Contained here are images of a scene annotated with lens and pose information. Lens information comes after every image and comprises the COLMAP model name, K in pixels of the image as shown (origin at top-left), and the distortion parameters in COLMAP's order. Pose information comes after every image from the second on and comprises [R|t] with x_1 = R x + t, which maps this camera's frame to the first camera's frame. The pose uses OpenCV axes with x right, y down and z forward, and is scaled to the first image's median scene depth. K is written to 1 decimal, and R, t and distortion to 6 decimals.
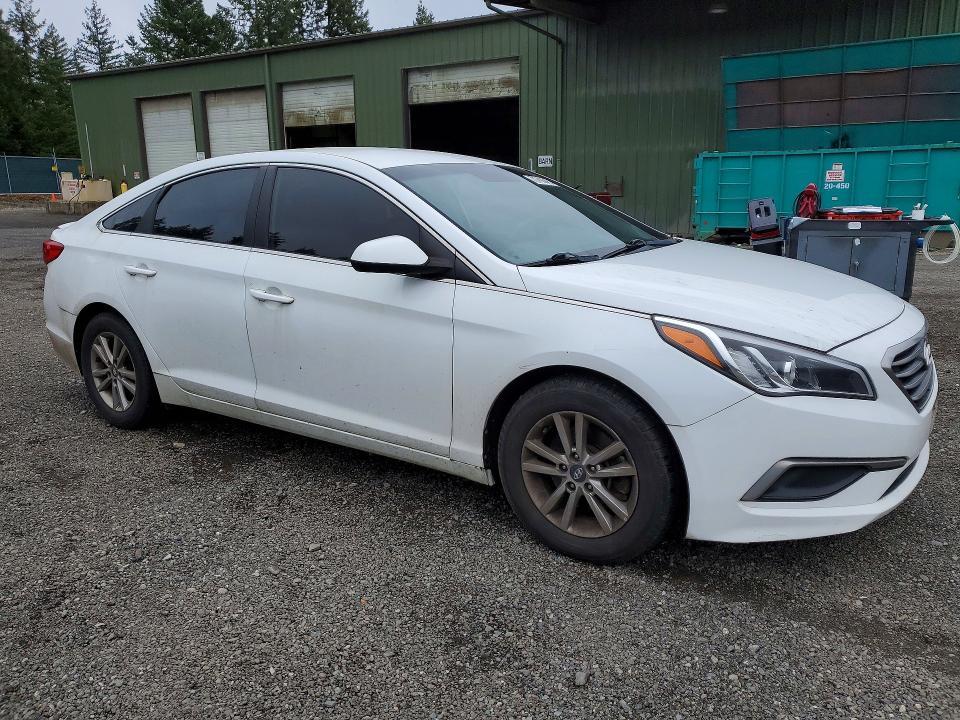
lens RADIAL K [[759.0, 0, 480.0], [0, 759.0, 360.0], [0, 0, 1]] dist [-0.003332, 0.035023]
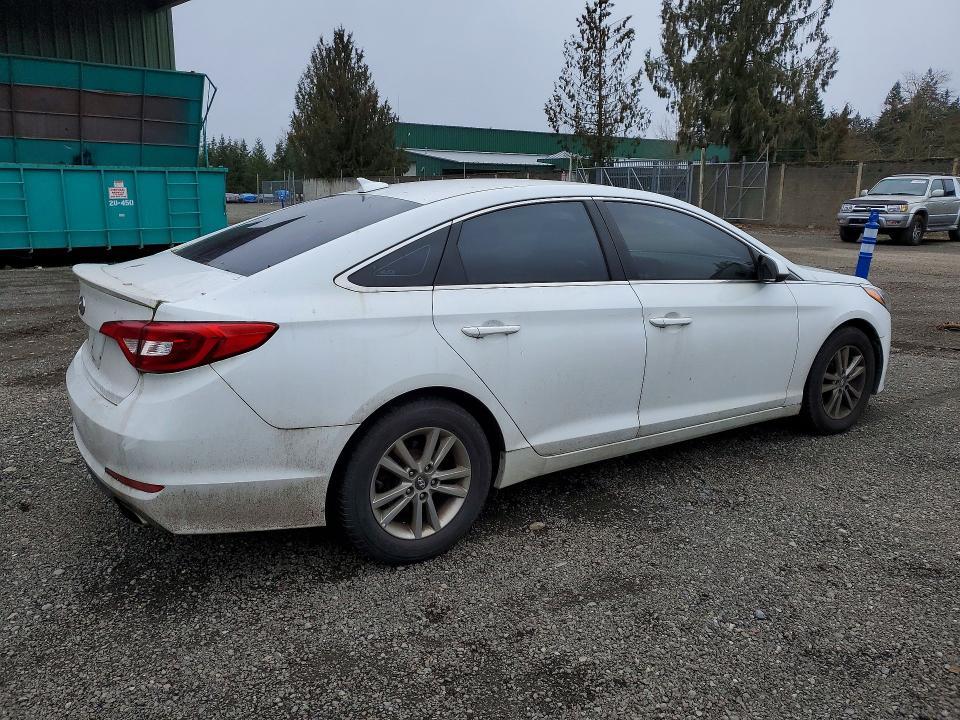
lens RADIAL K [[750.2, 0, 484.7], [0, 750.2, 352.7], [0, 0, 1]] dist [0.019932, -0.003510]
pose [[0.368872, -0.182524, 0.911383, -0.808687], [0.202742, 0.972719, 0.112750, -0.127970], [-0.907100, 0.143185, 0.395814, 0.490281]]
